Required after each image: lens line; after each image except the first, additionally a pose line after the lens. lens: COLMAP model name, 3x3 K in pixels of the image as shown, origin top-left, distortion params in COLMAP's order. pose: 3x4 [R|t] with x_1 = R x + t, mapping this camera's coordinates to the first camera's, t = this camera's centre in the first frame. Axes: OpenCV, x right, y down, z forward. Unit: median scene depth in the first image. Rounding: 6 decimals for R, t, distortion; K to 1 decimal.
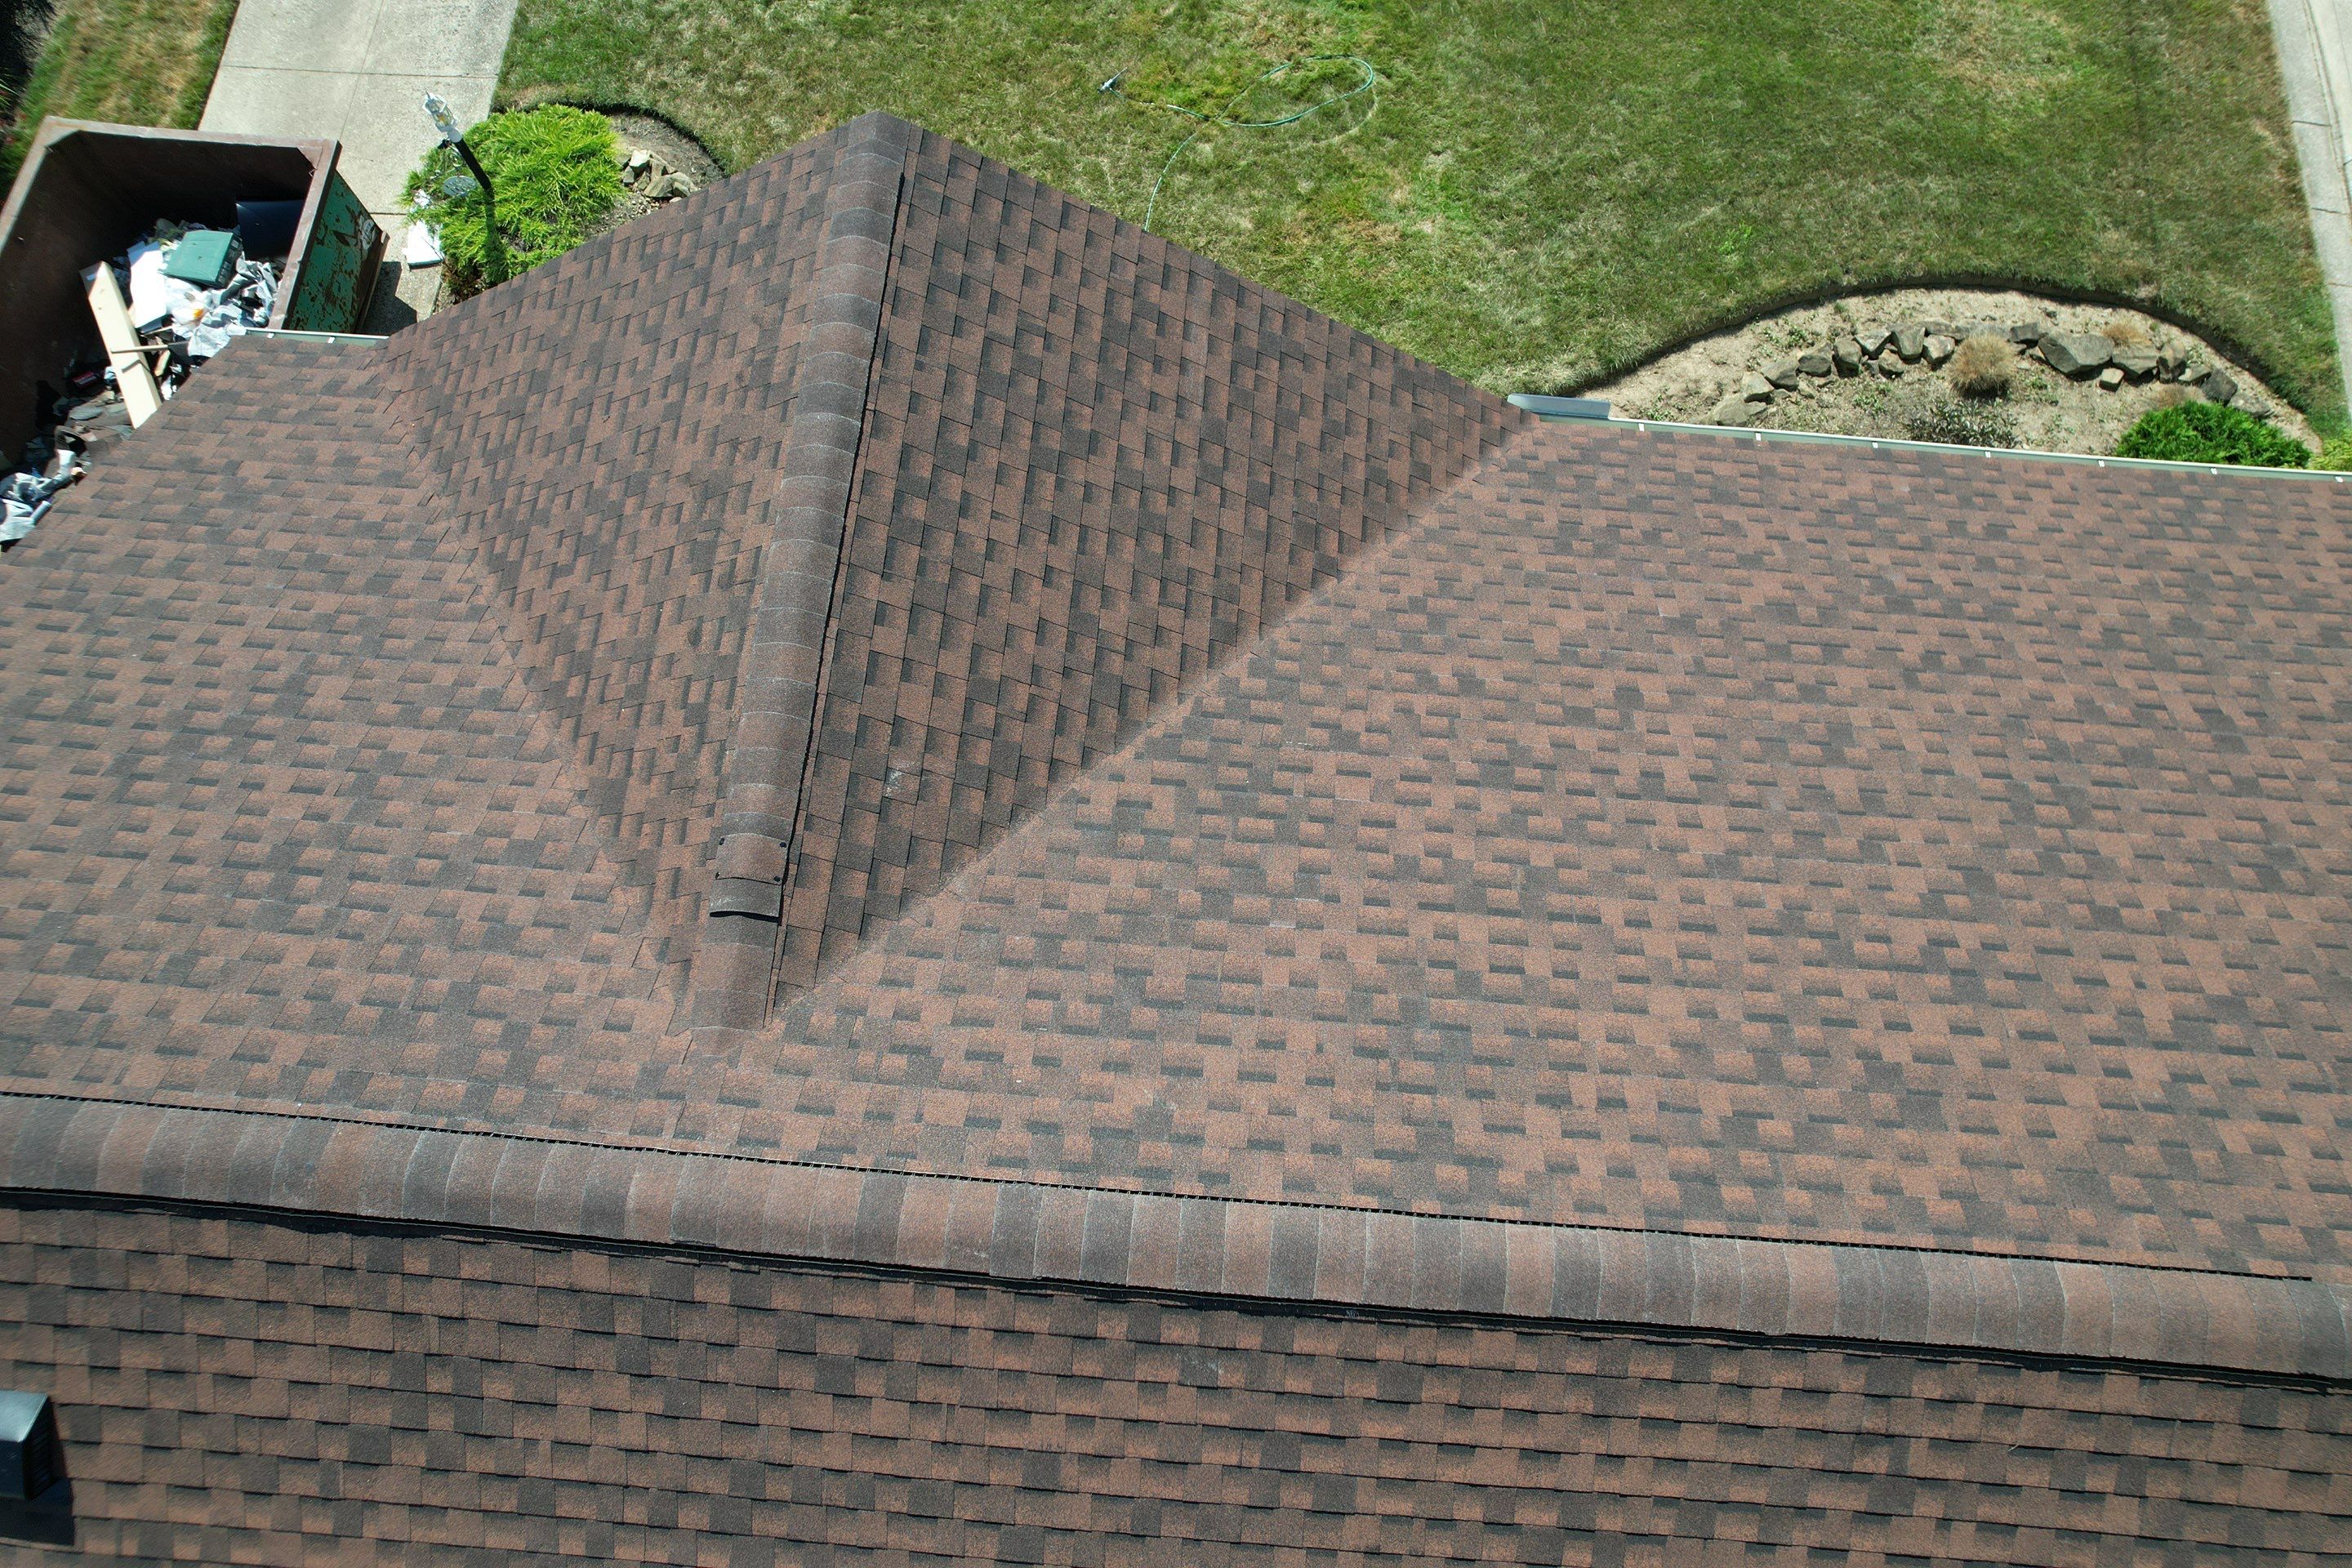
lens RADIAL K [[1511.8, 0, 1180.2], [0, 1511.8, 777.7], [0, 0, 1]] dist [-0.076077, 0.067938]
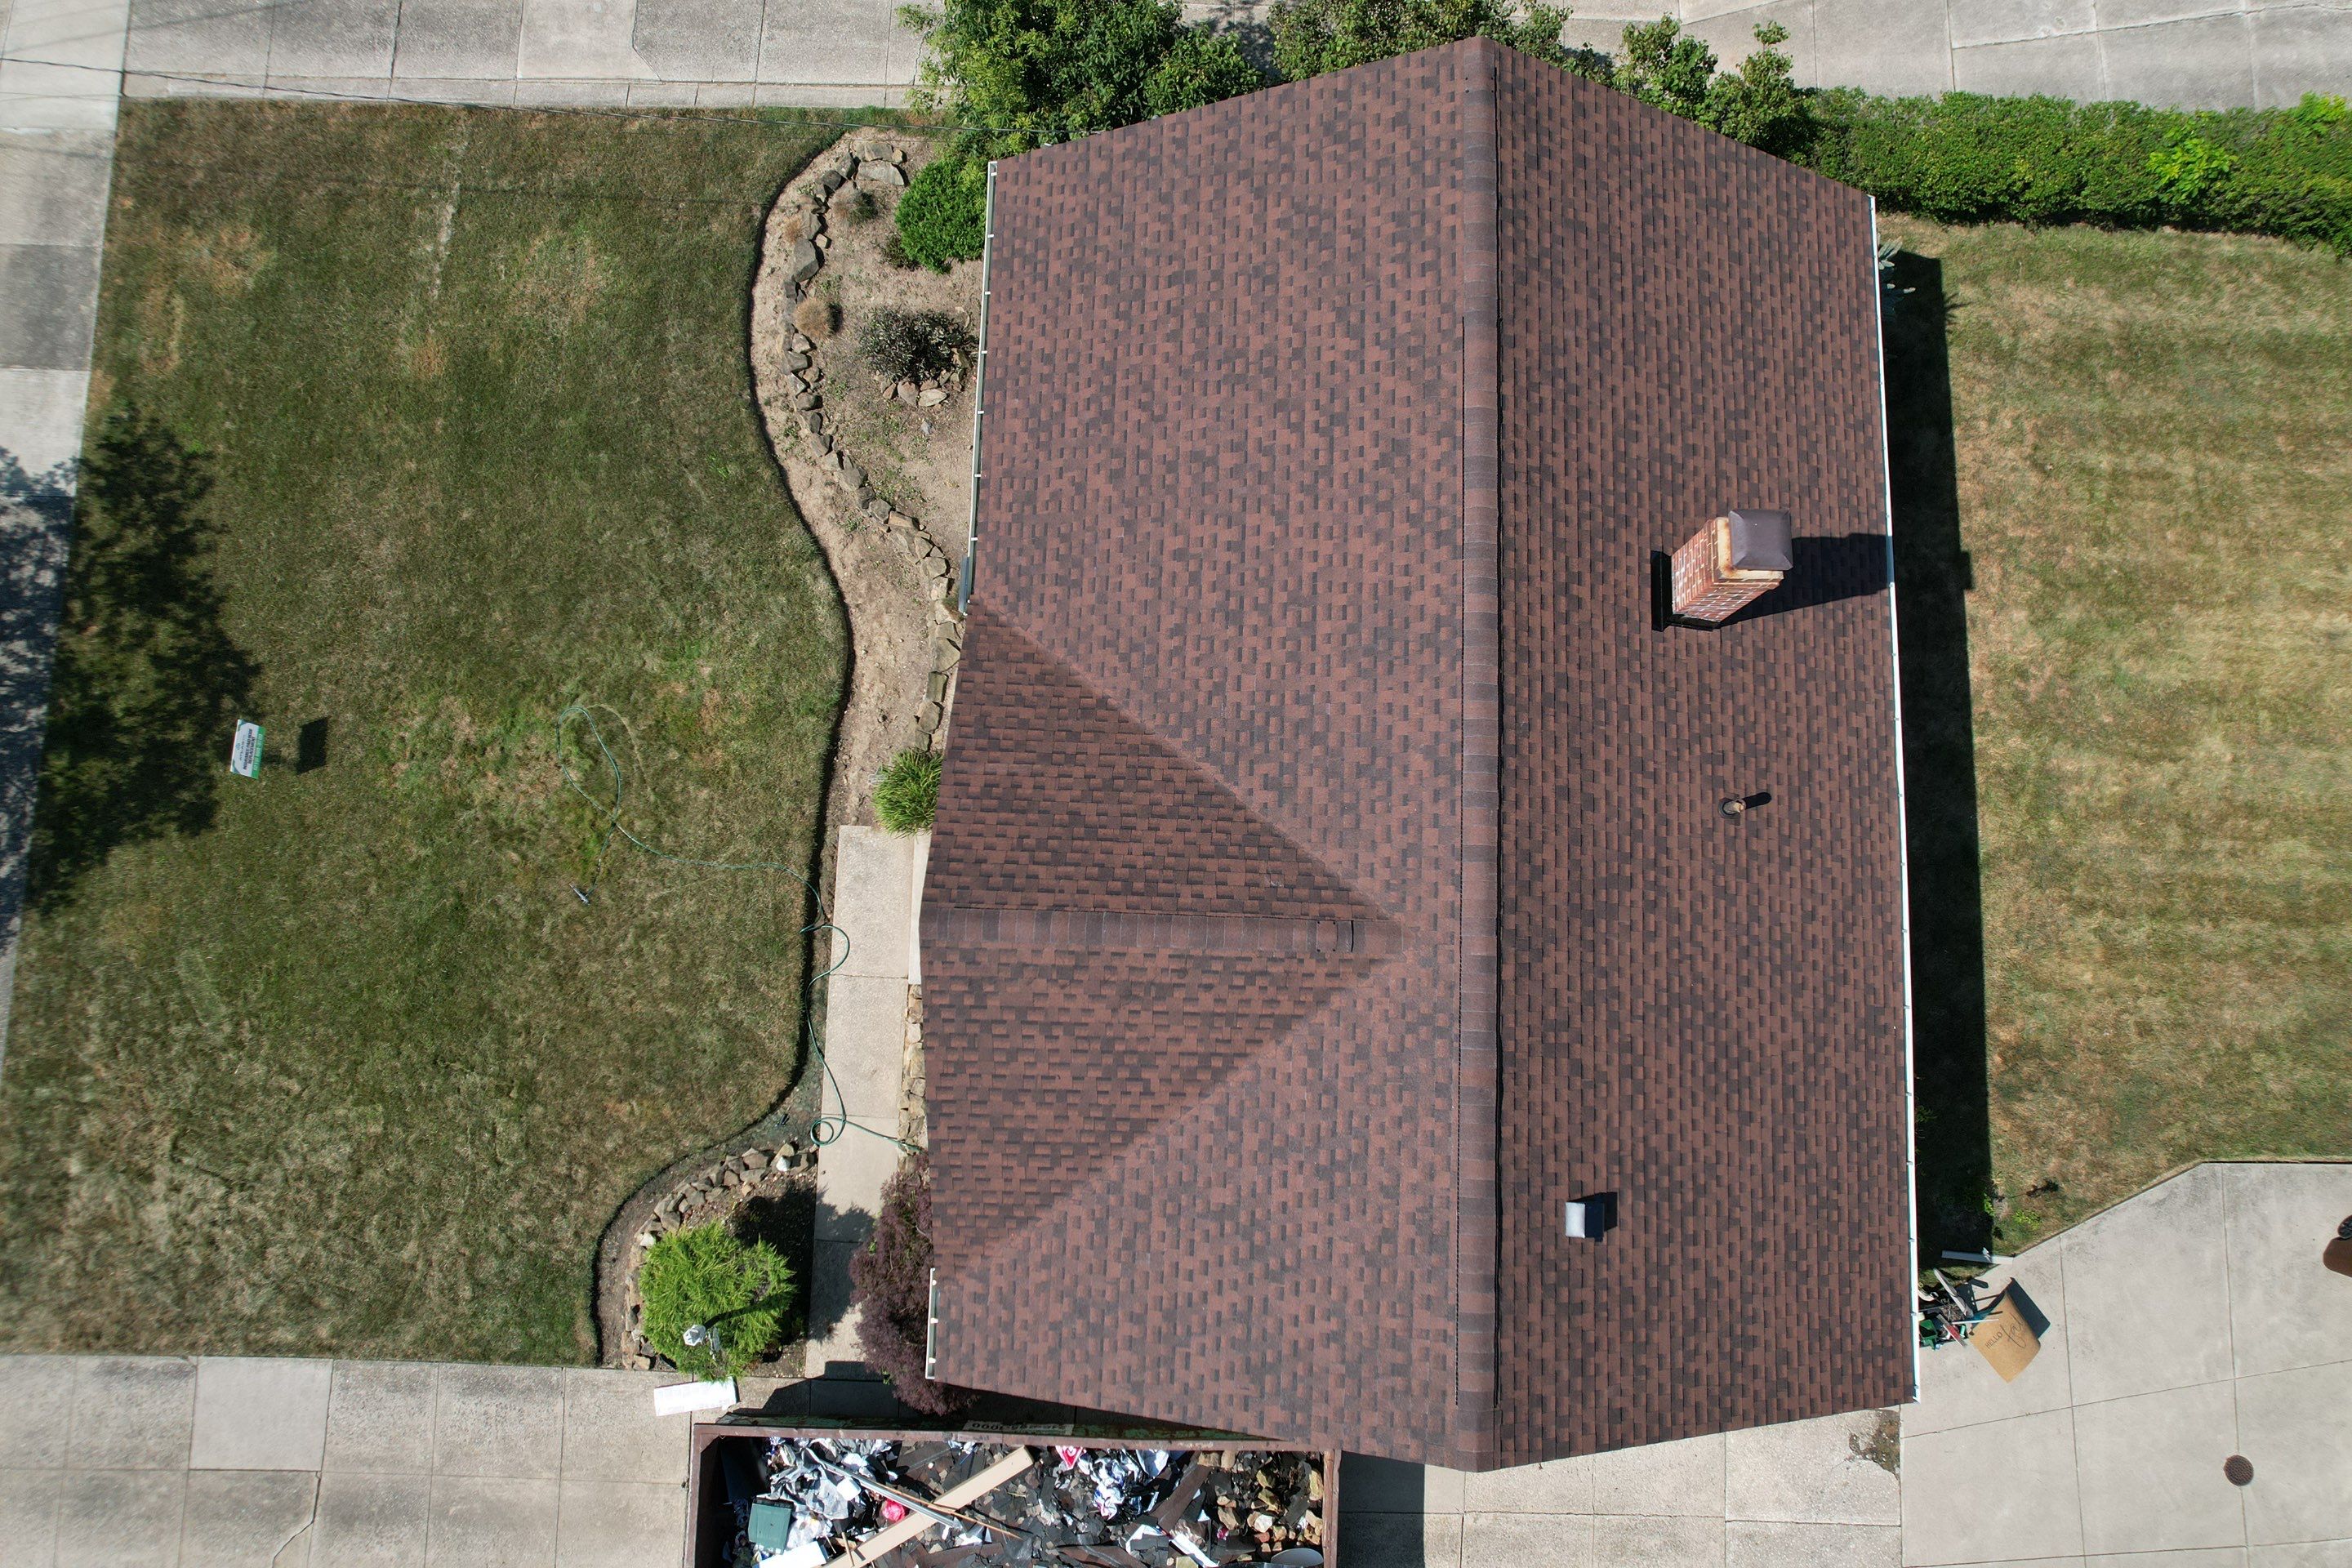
lens RADIAL K [[1504.5, 0, 1172.1], [0, 1504.5, 785.5], [0, 0, 1]] dist [-0.048913, -0.001659]
pose [[-0.045356, -0.989873, 0.134517, -0.317777], [0.948571, -0.000445, 0.316564, -0.787848], [-0.313298, 0.141957, 0.938985, -0.966043]]
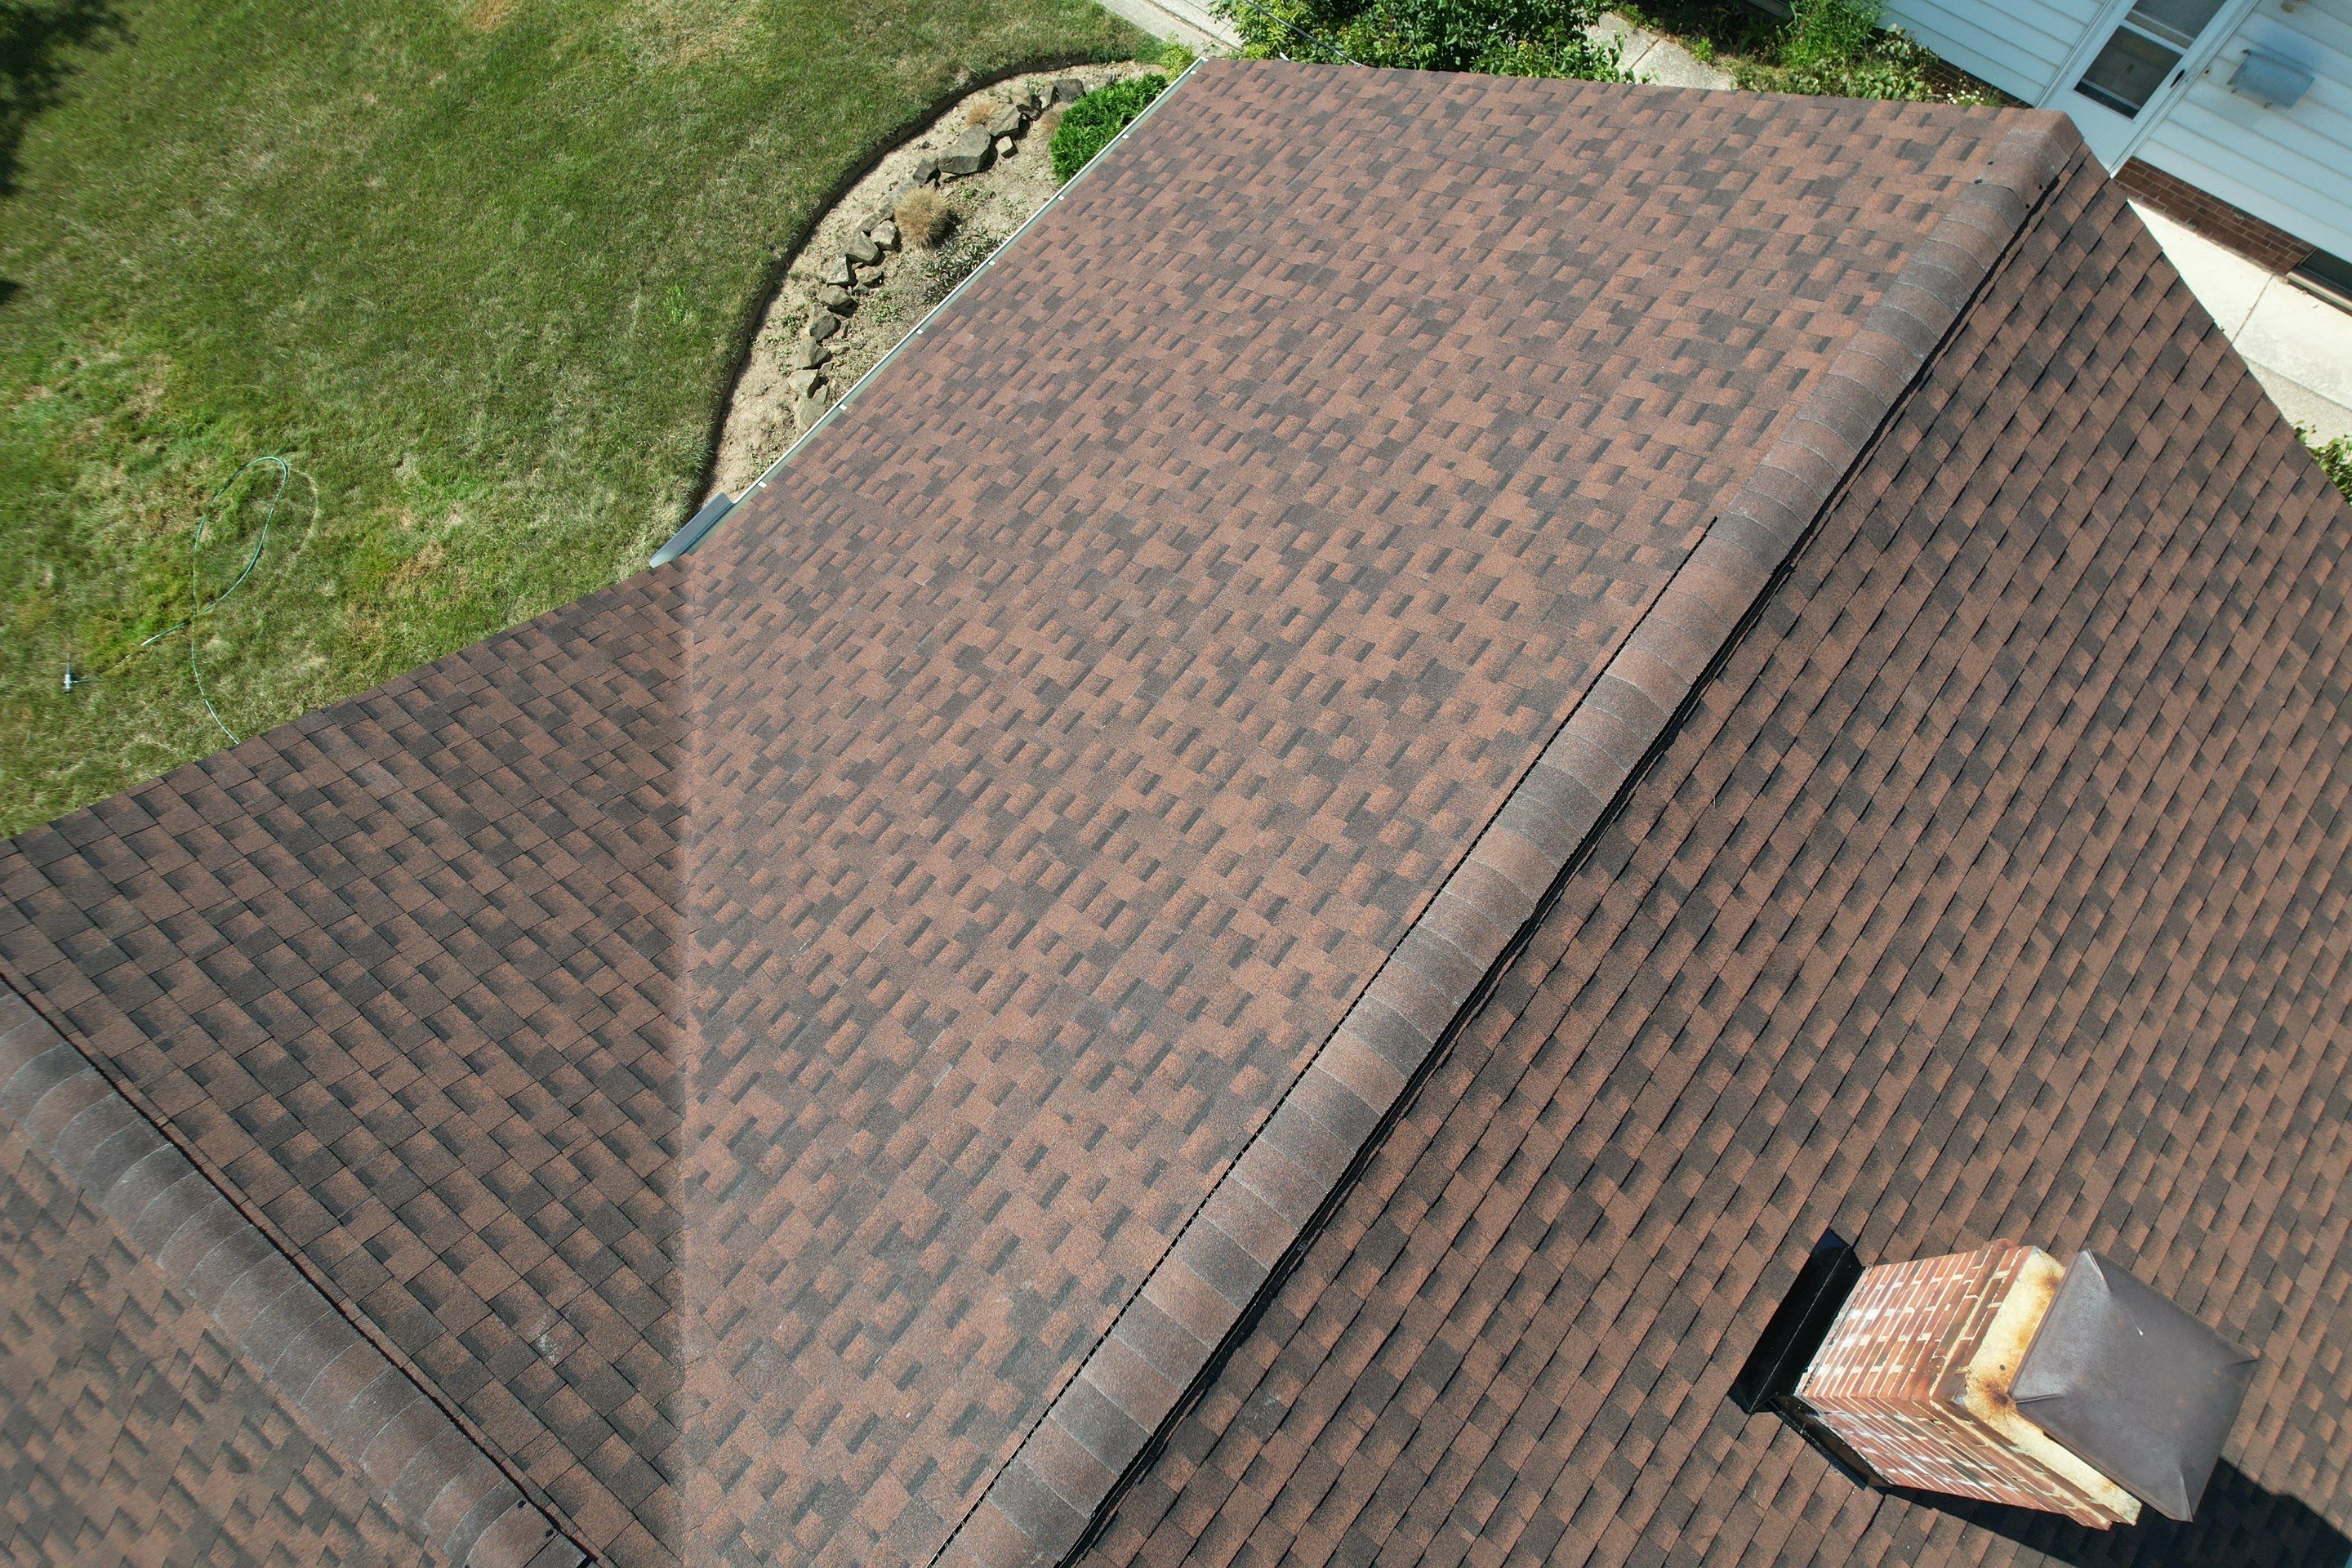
lens RADIAL K [[1511.8, 0, 1180.2], [0, 1511.8, 777.7], [0, 0, 1]] dist [-0.076077, 0.067938]
pose [[0.552590, -0.775400, 0.305613, 0.006014], [0.791790, 0.602885, 0.097971, 0.008935], [-0.260216, 0.187843, 0.947102, 0.022401]]
